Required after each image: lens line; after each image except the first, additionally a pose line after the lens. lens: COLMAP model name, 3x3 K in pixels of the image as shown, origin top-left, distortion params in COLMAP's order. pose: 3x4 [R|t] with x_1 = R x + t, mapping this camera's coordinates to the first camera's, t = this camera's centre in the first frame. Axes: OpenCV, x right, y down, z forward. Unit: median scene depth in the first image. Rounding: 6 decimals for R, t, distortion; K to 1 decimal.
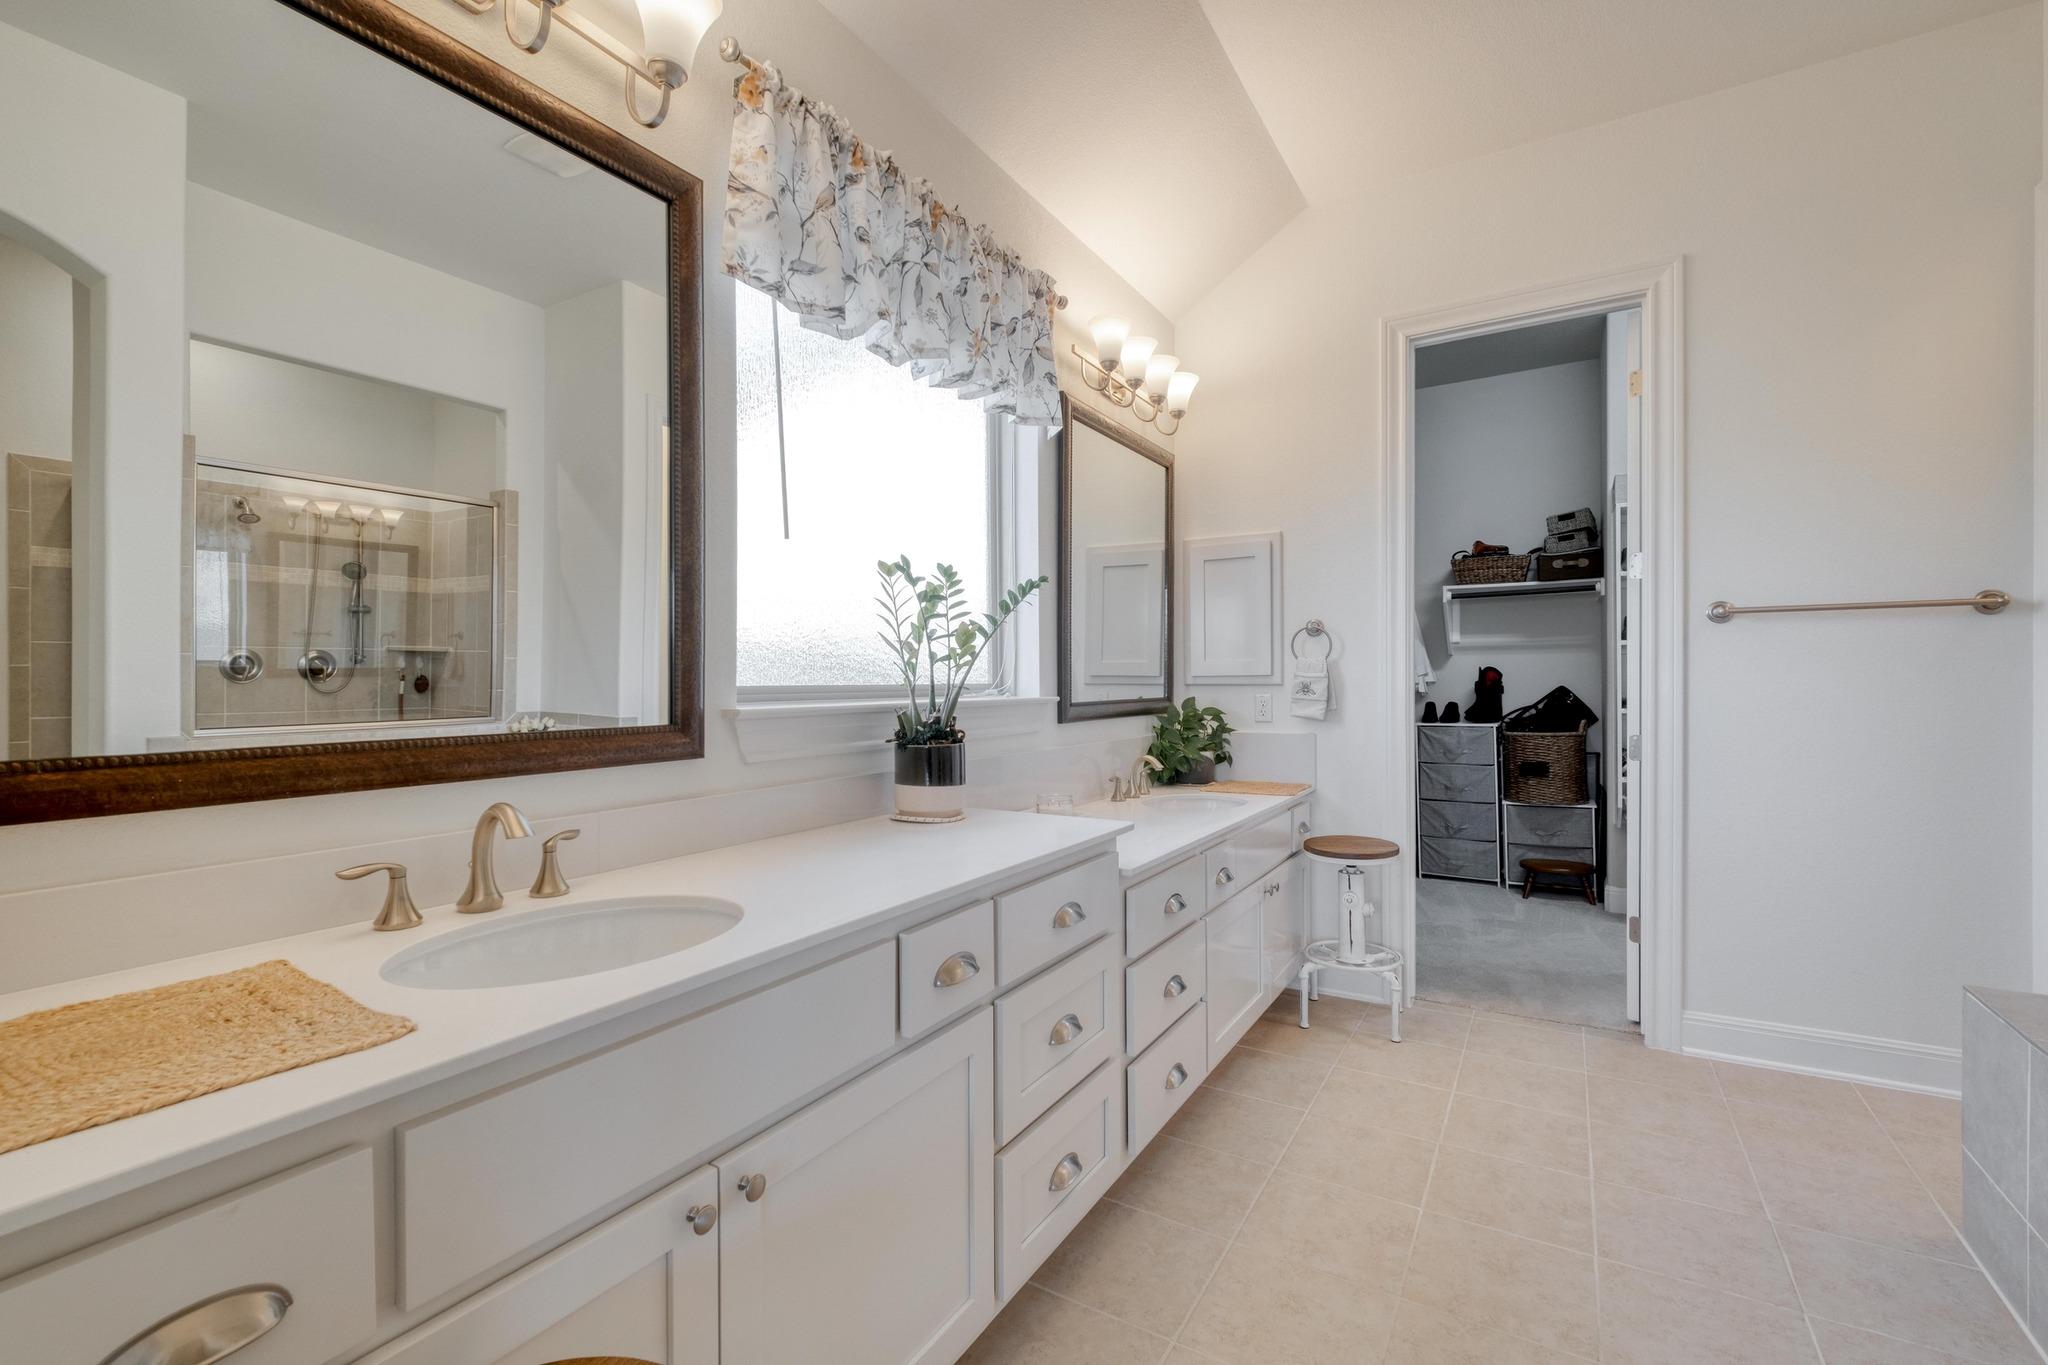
lens RADIAL K [[883.8, 0, 1033.3], [0, 883.8, 682.7], [0, 0, 1]] dist [0.001100, -0.002122]
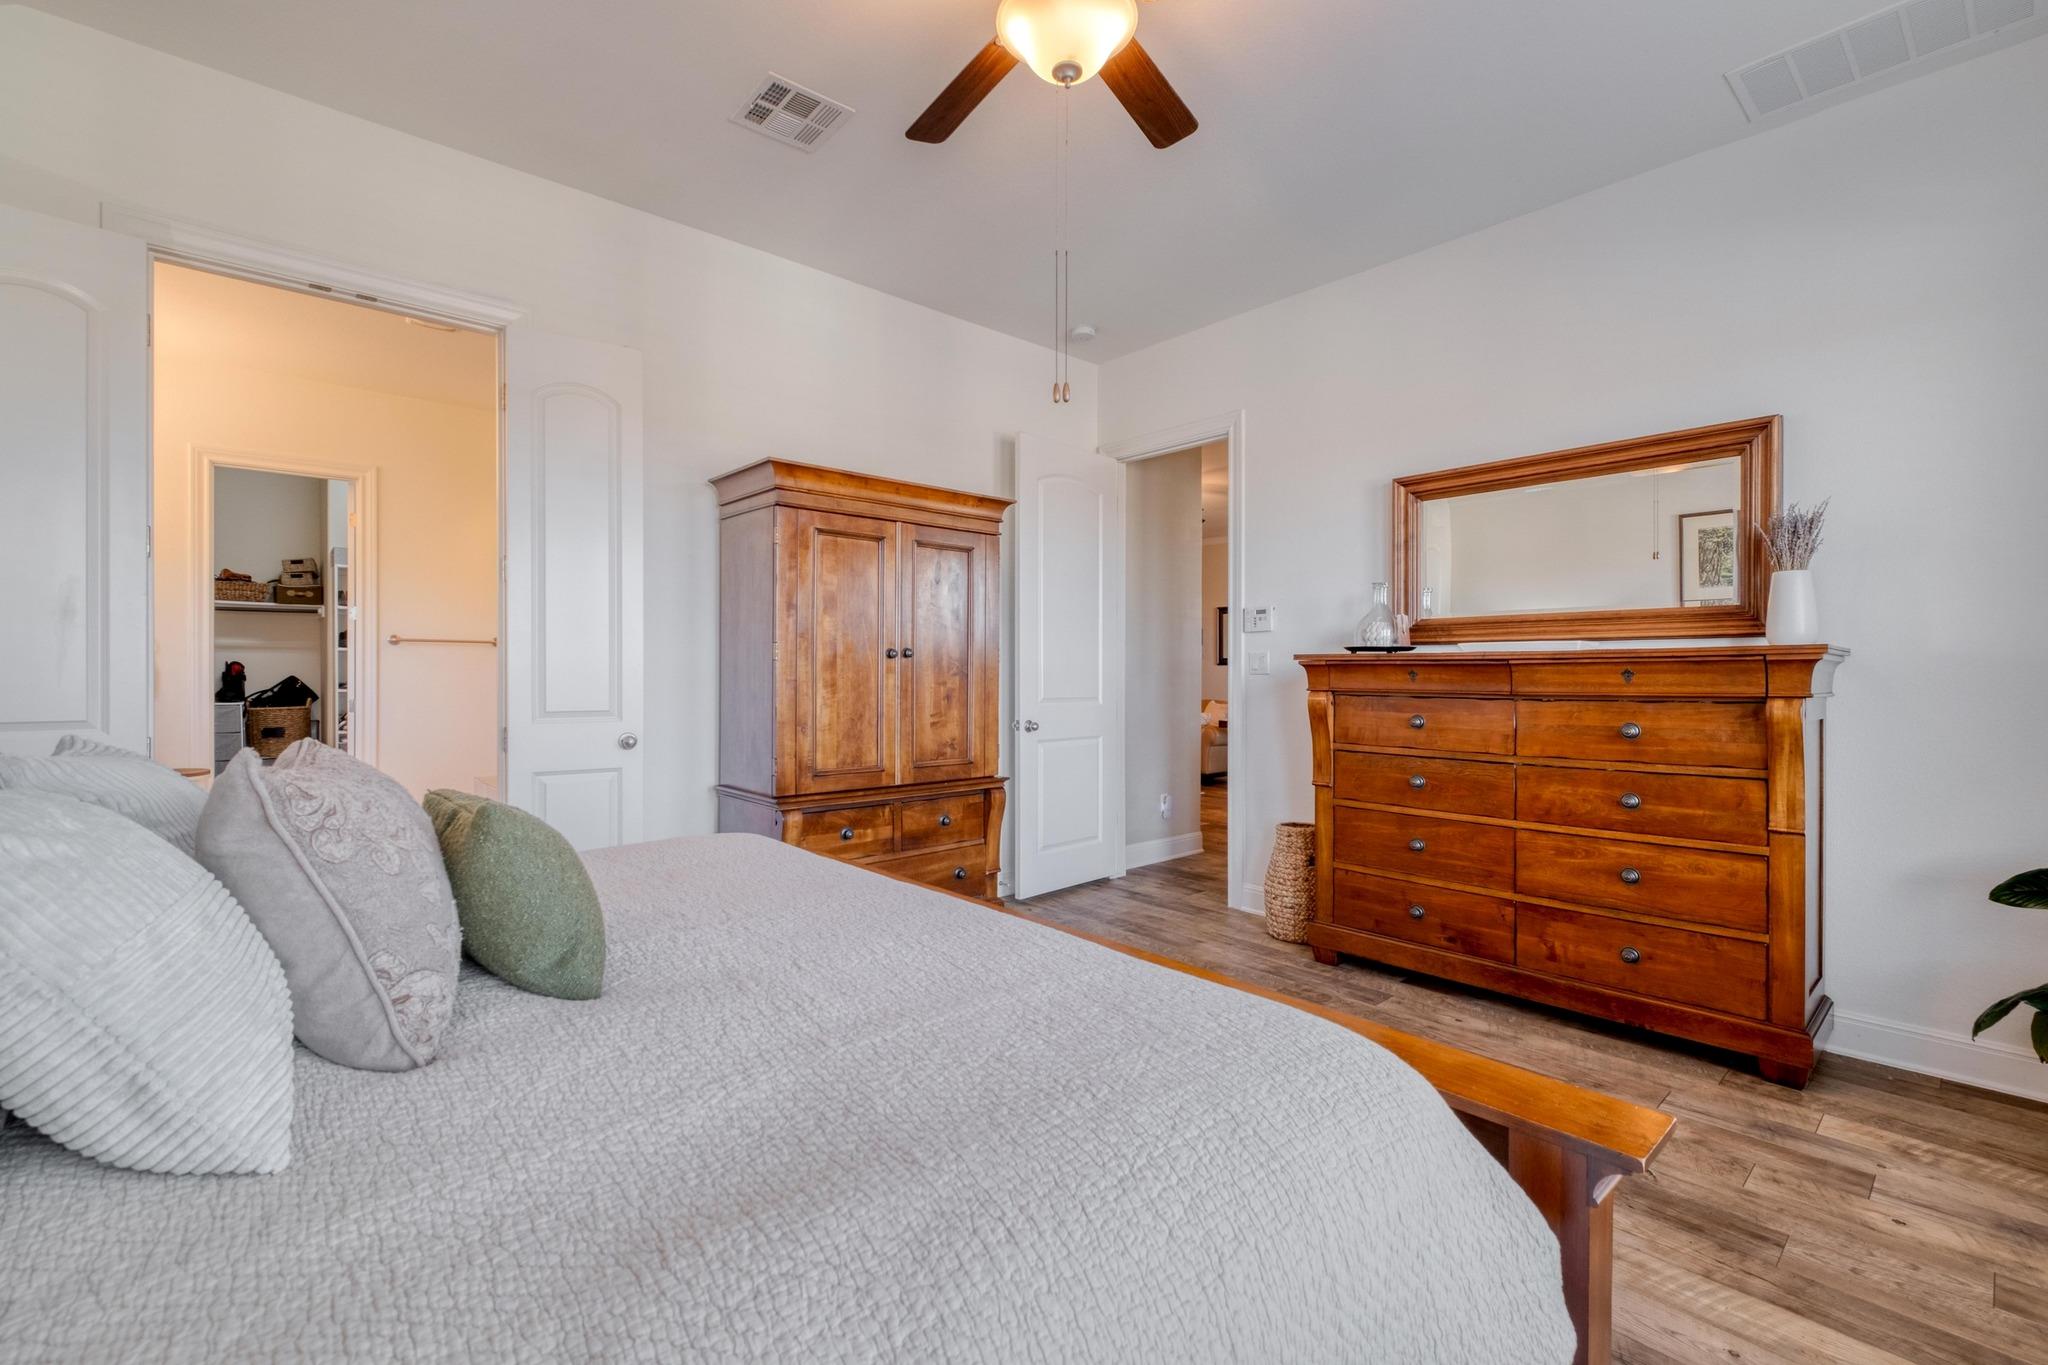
lens RADIAL K [[883.8, 0, 1013.8], [0, 883.8, 683.7], [0, 0, 1]] dist [0.001100, -0.002122]
pose [[0.301148, -0.005017, 0.953564, -0.824595], [-0.003334, 0.999975, 0.006315, 0.007839], [-0.953572, -0.005081, 0.301124, -1.091867]]
